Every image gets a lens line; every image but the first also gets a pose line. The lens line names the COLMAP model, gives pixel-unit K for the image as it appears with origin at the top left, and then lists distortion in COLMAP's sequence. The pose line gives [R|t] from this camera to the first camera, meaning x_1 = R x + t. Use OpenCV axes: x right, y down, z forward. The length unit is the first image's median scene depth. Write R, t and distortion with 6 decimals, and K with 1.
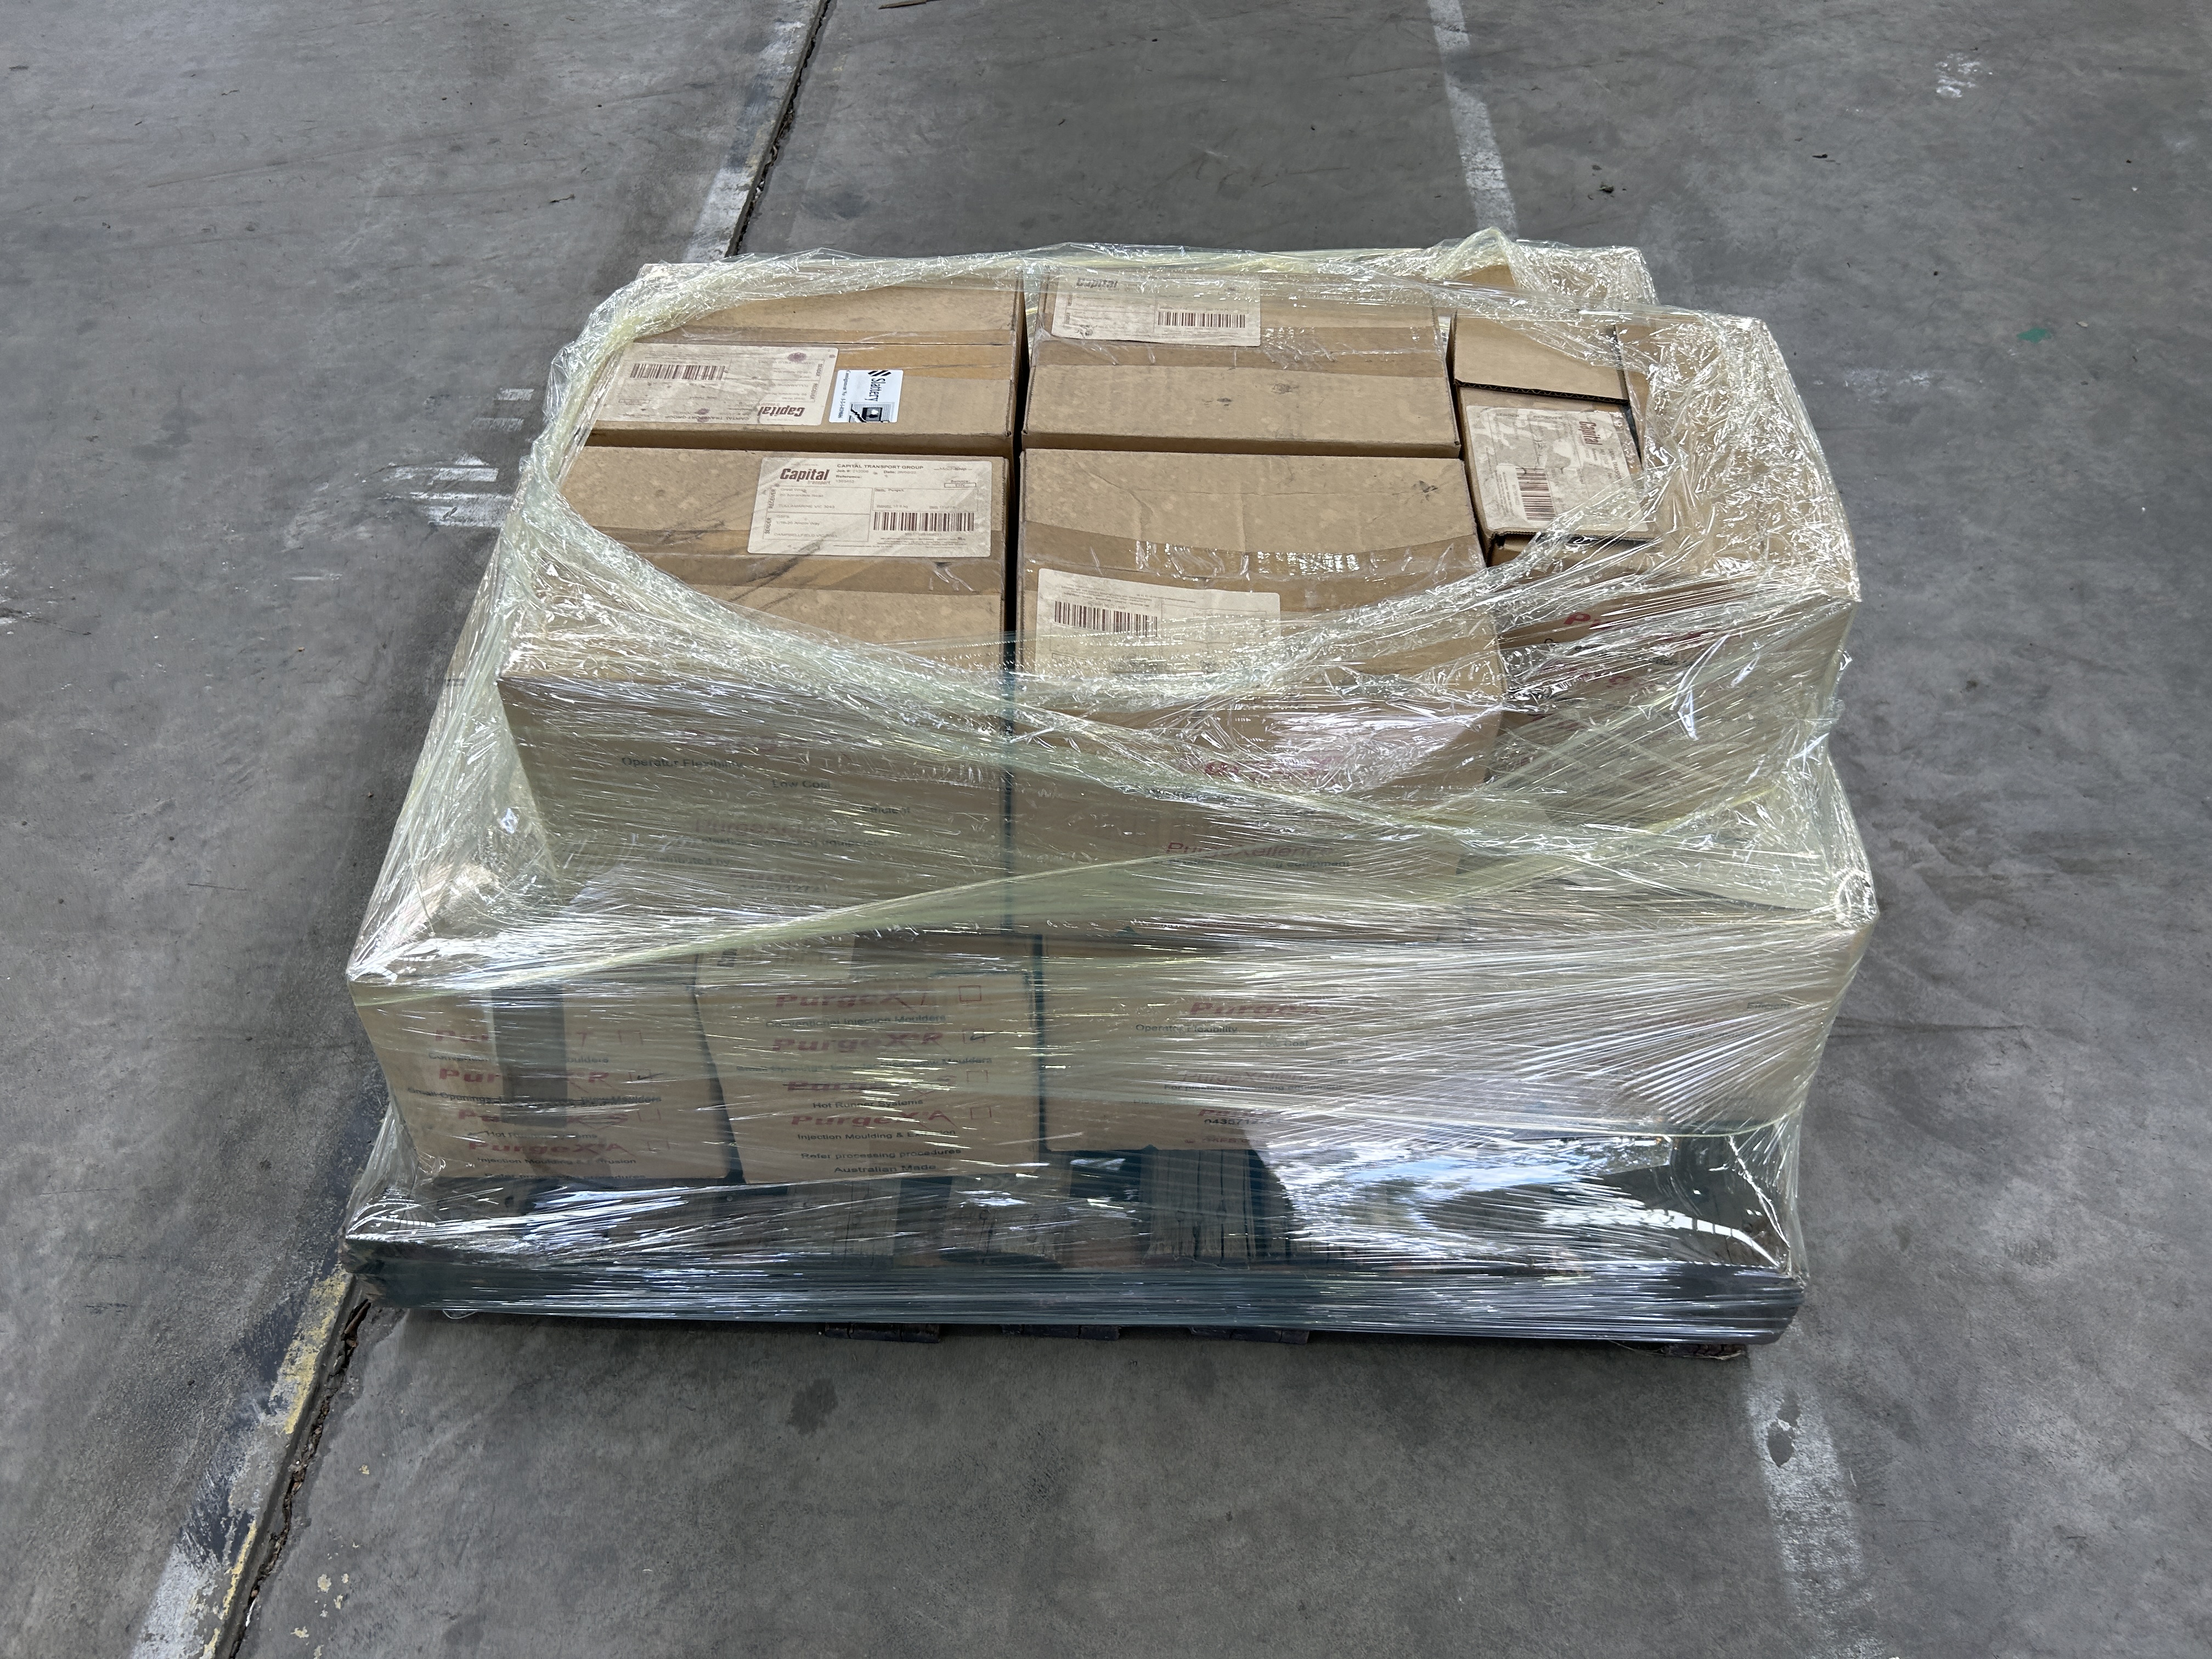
lens RADIAL K [[1665.8, 0, 1096.9], [0, 1665.8, 831.5], [0, 0, 1]] dist [0.038250, -0.041596]
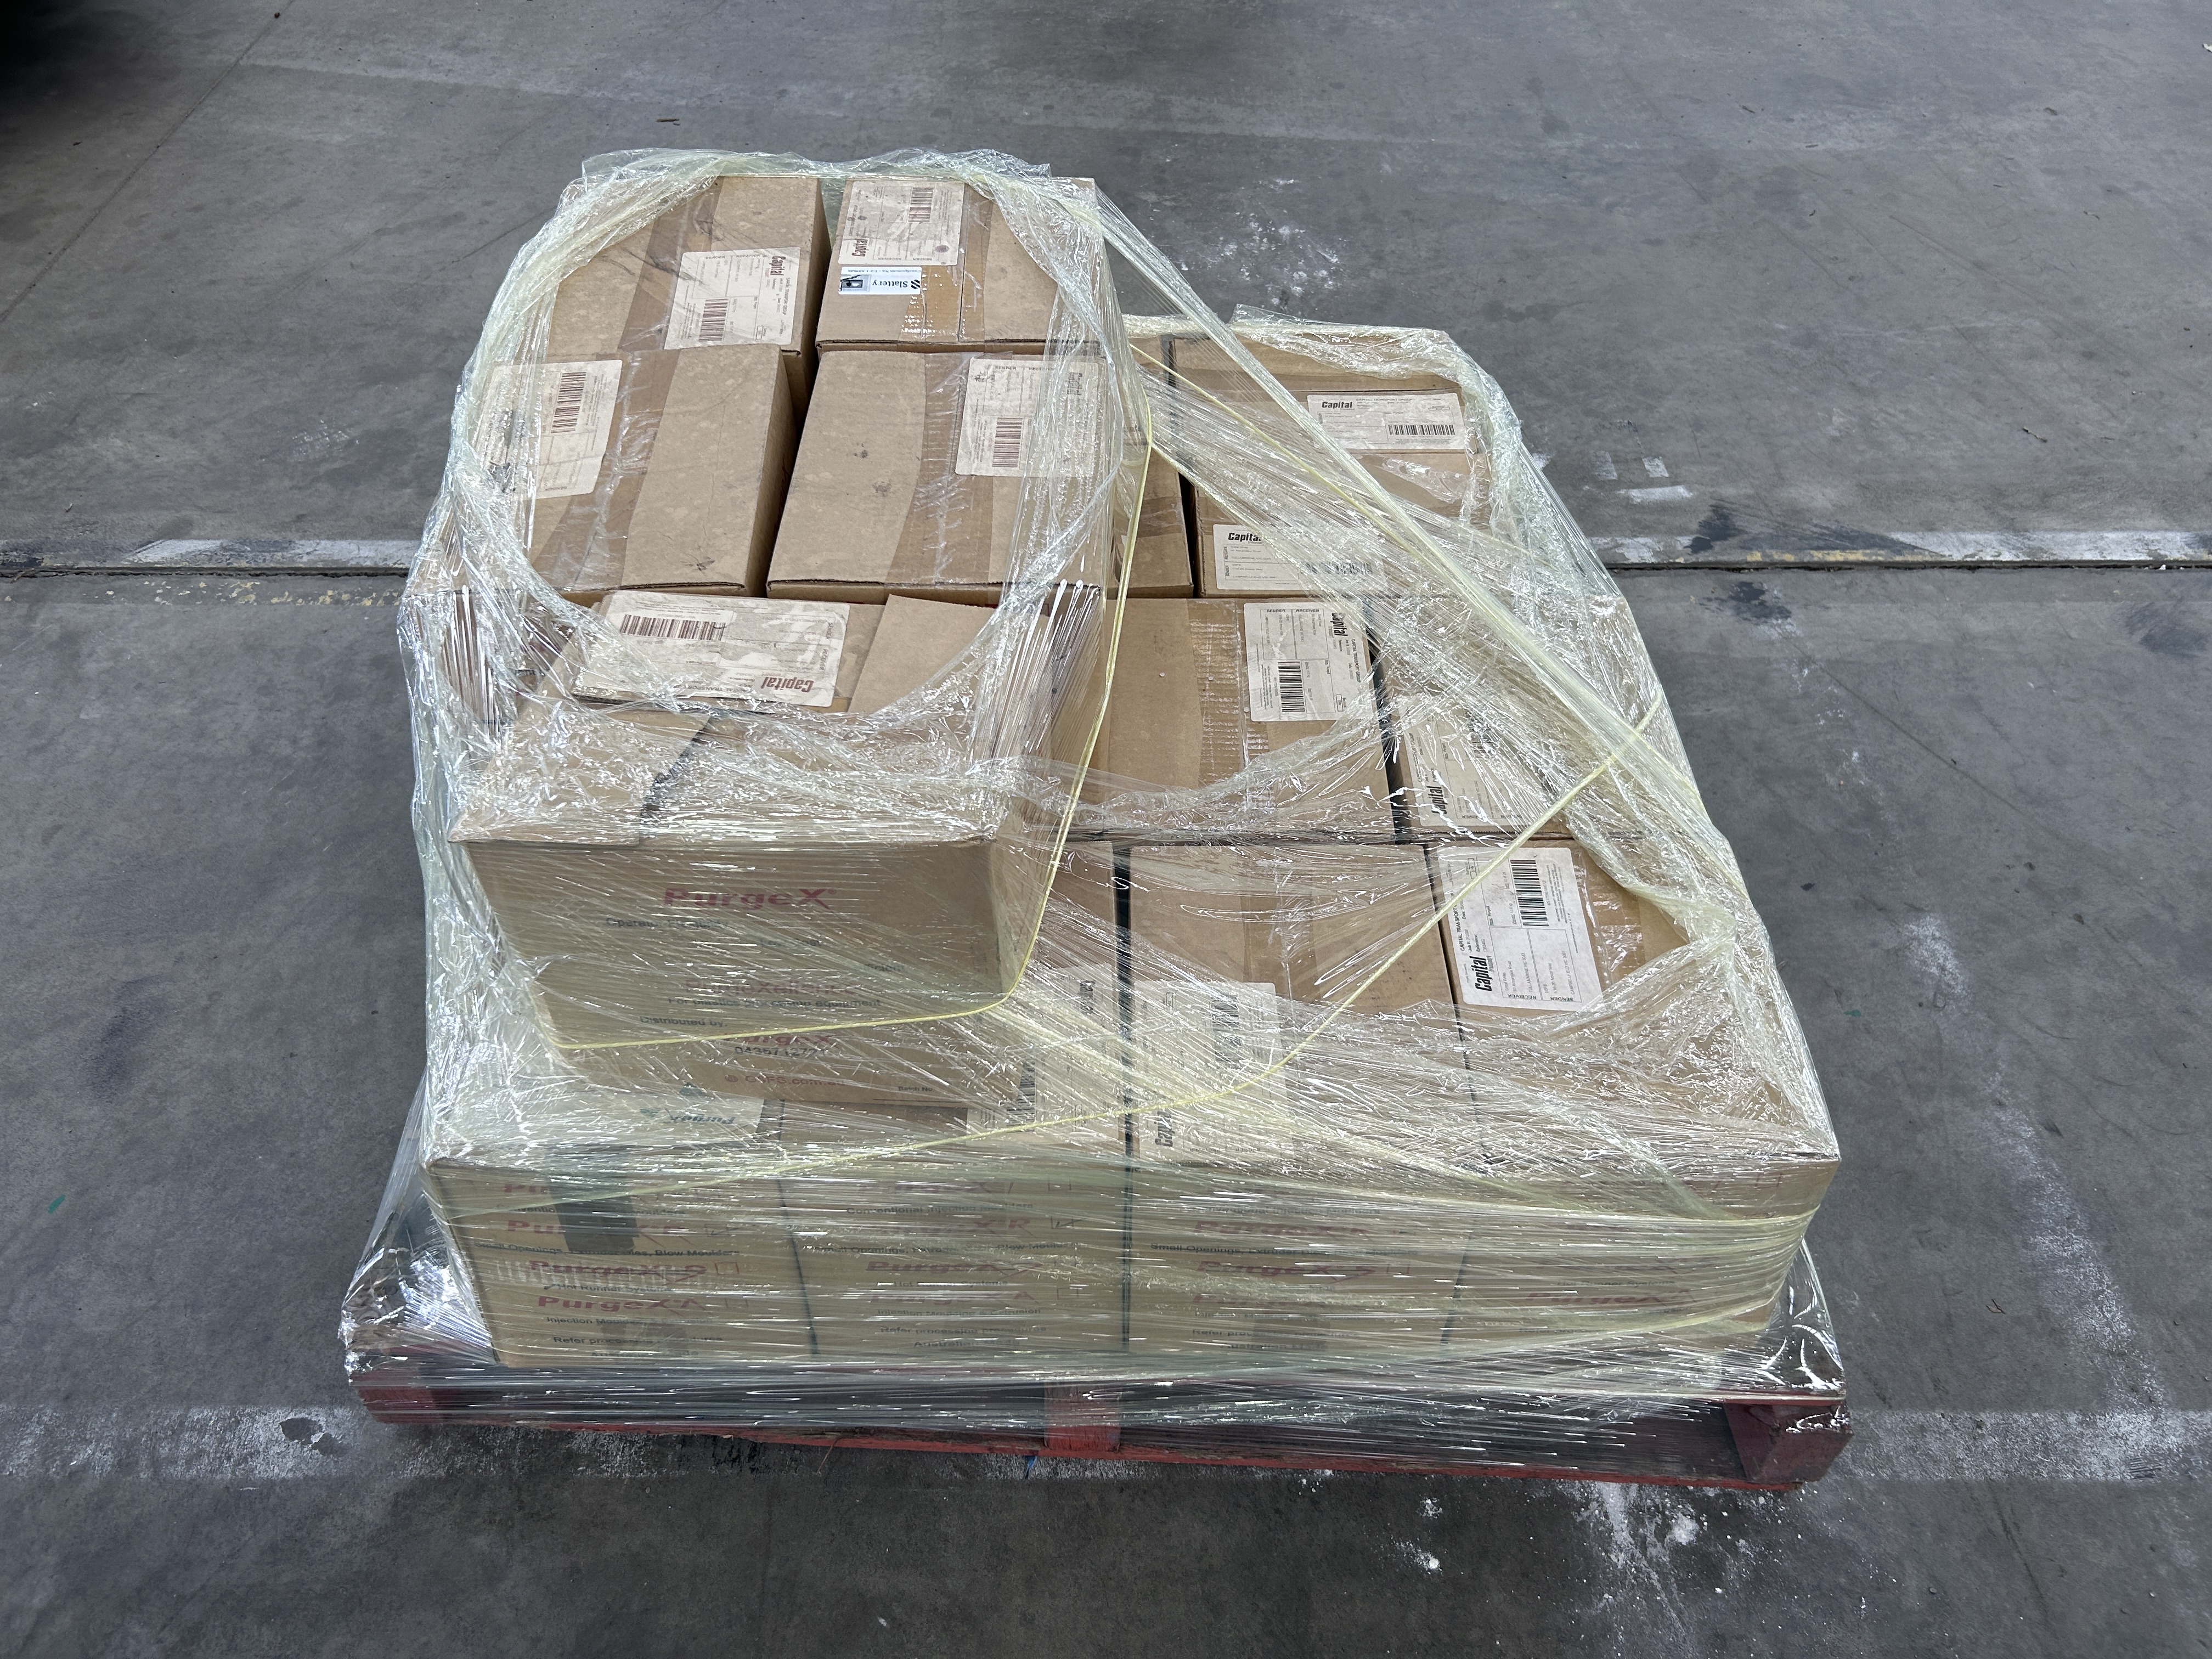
lens RADIAL K [[1665.8, 0, 1107.4], [0, 1665.8, 841.2], [0, 0, 1]] dist [0.038250, -0.041596]
pose [[0.038521, 0.720242, -0.692653, 0.603736], [-0.735951, 0.489335, 0.467897, -0.456288], [0.675938, 0.491734, 0.548912, 0.400572]]
